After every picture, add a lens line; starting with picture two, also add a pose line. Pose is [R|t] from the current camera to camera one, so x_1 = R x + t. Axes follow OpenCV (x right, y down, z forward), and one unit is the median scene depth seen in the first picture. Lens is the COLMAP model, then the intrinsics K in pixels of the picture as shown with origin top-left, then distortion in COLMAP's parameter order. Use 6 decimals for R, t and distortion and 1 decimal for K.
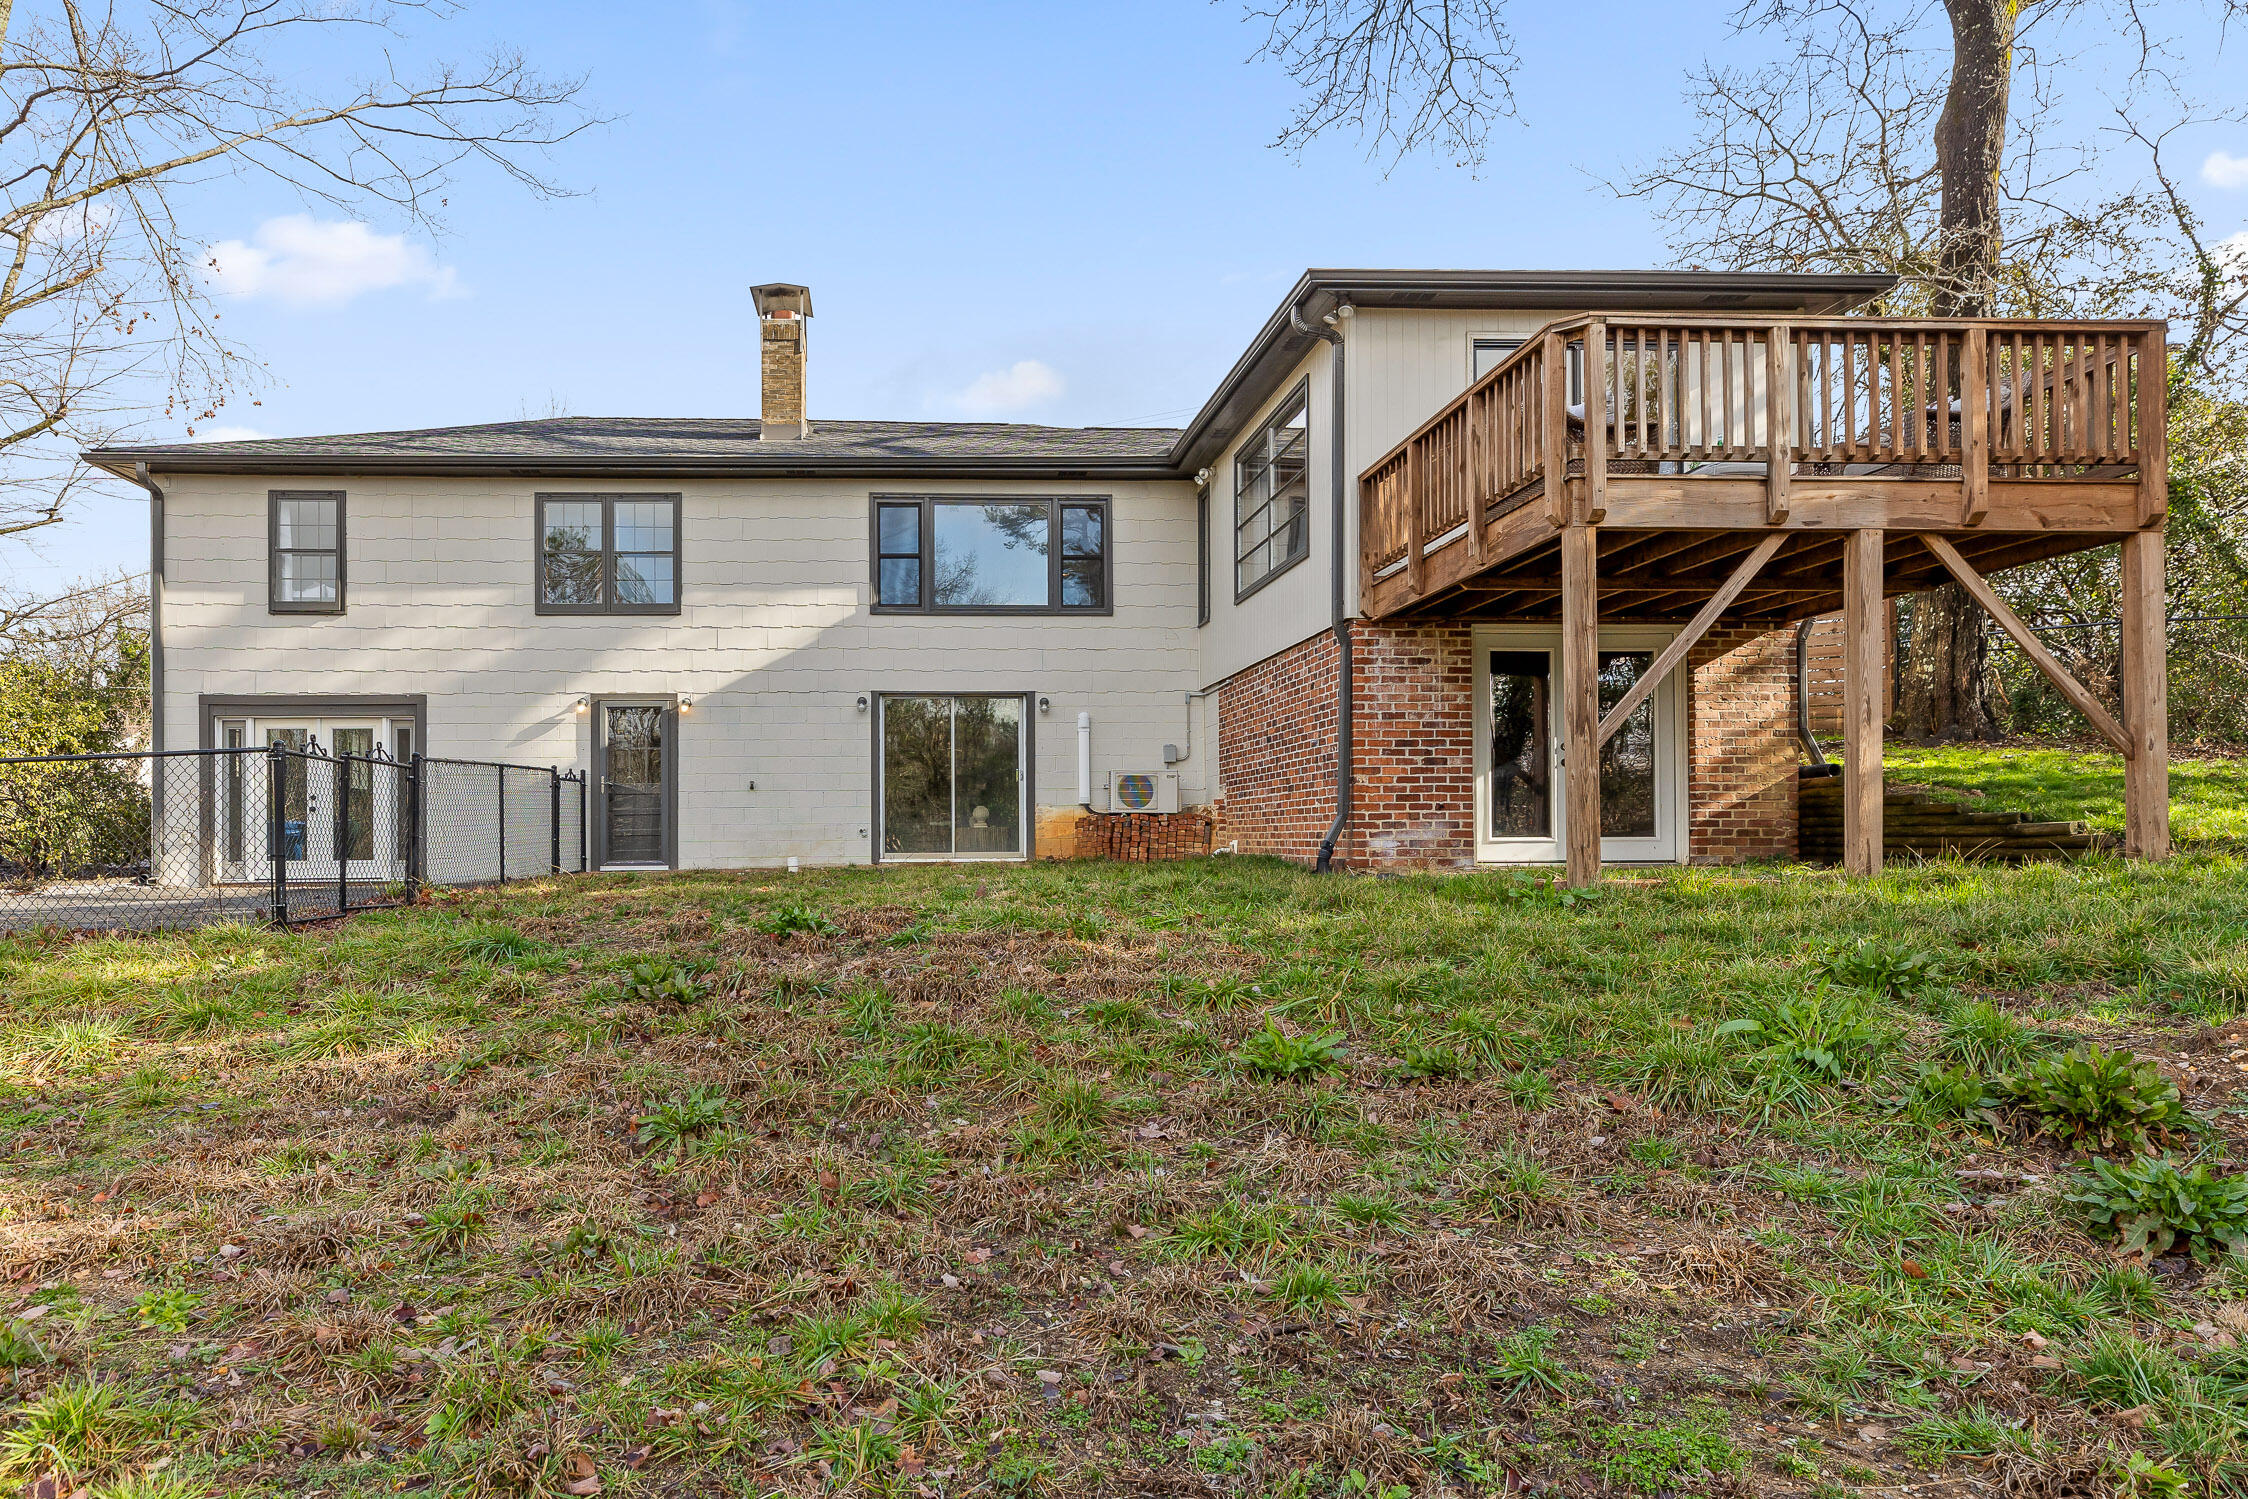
lens RADIAL K [[1478.0, 0, 1124.0], [0, 1478.0, 749.5], [0, 0, 1]] dist [0.004168, 0.001110]
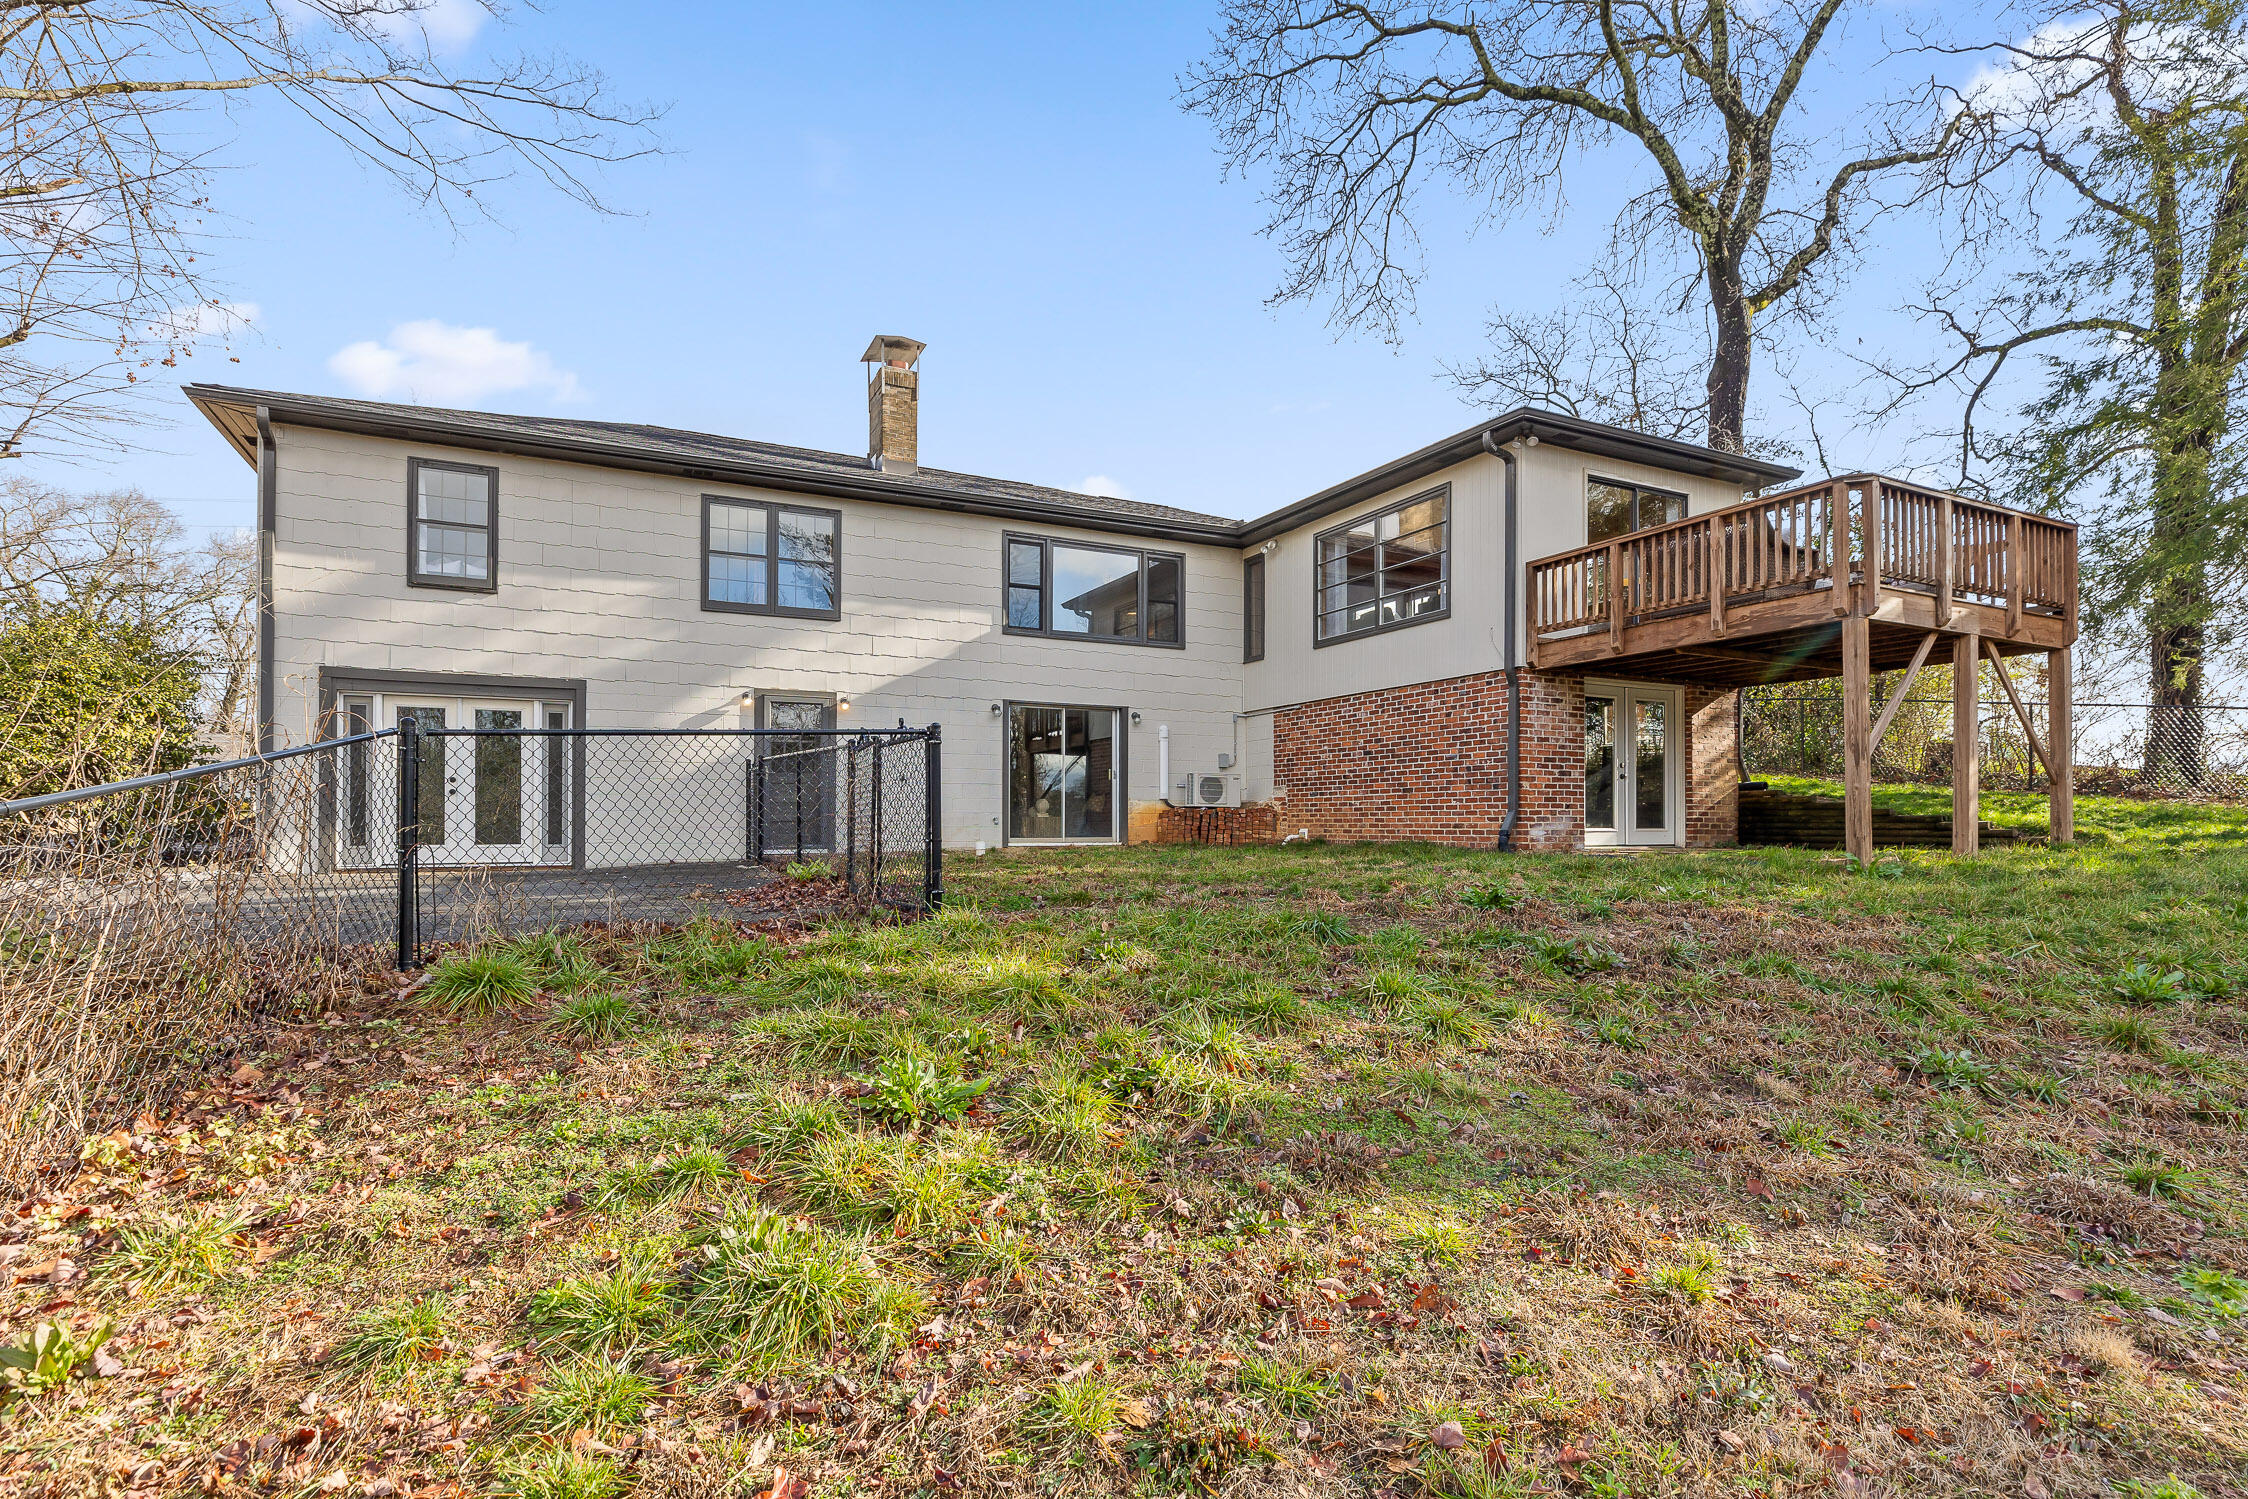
lens RADIAL K [[1112.6, 0, 1156.8], [0, 1112.6, 755.8], [0, 0, 1]] dist [-0.002617, -0.000868]
pose [[0.912765, 0.032138, 0.407219, -0.423793], [-0.030351, 0.999480, -0.010849, 0.010894], [-0.407357, -0.002456, 0.913266, 0.150397]]
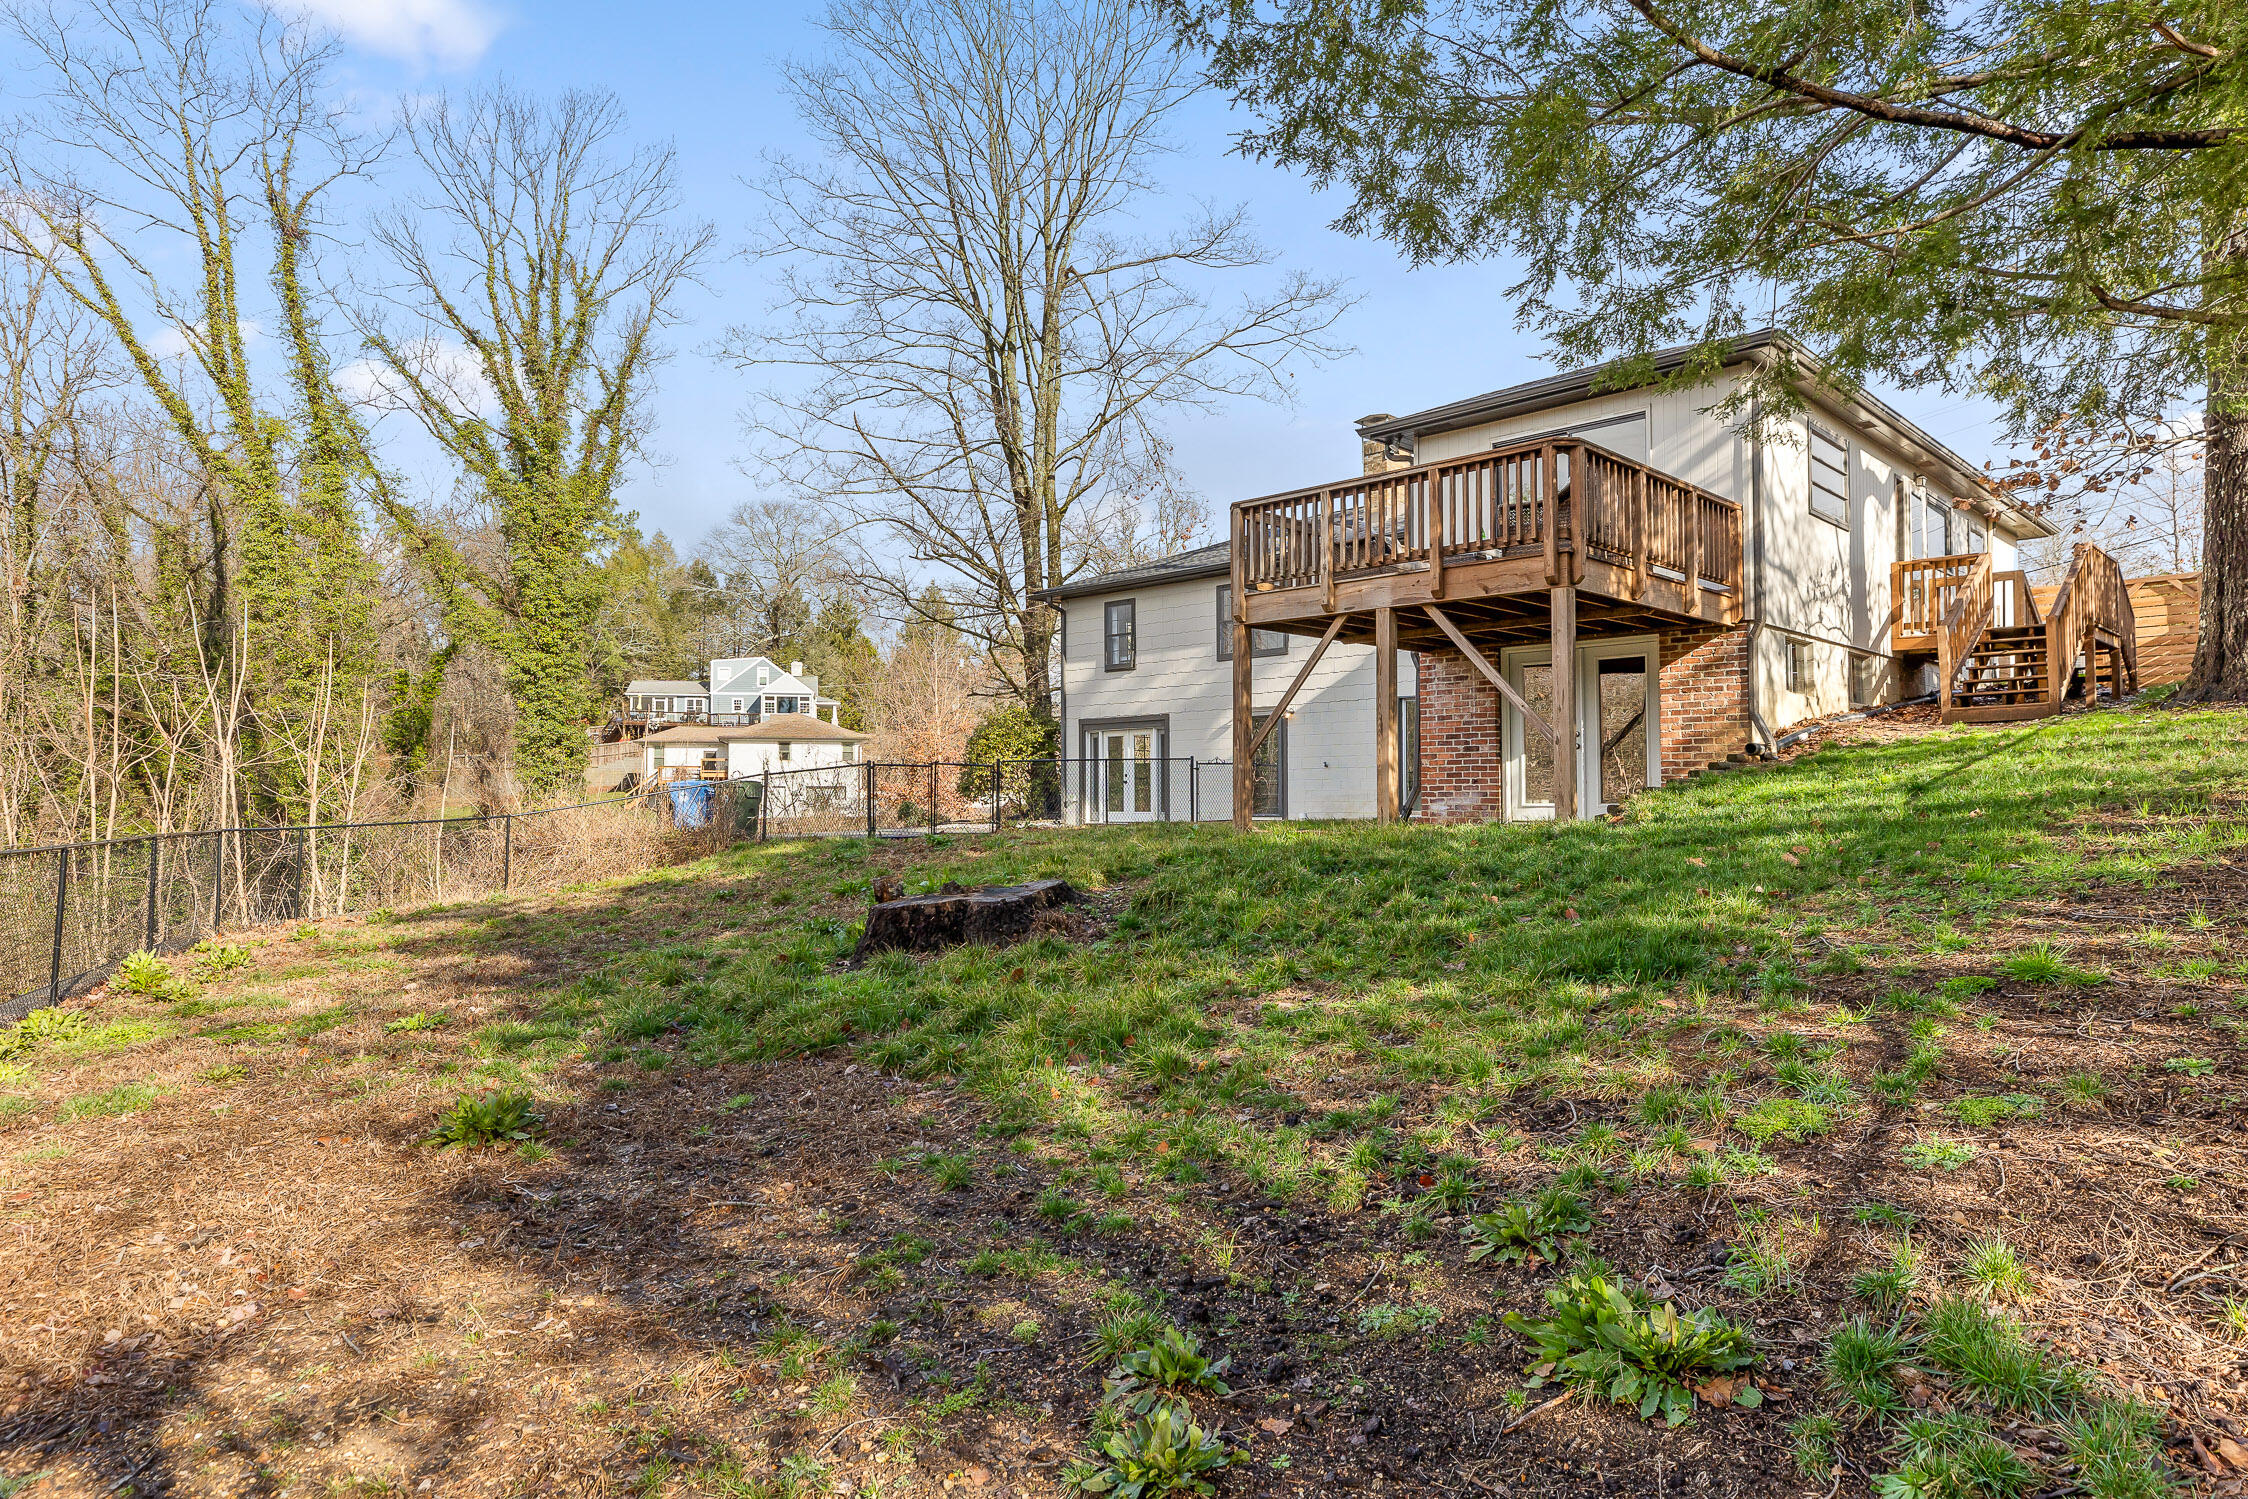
lens RADIAL K [[1478.0, 0, 1124.0], [0, 1478.0, 749.5], [0, 0, 1]] dist [0.004168, 0.001110]
pose [[0.622146, -0.020894, -0.782622, 0.827392], [0.045134, 0.998938, 0.009211, -0.014439], [0.781599, -0.041054, 0.622429, -0.099912]]
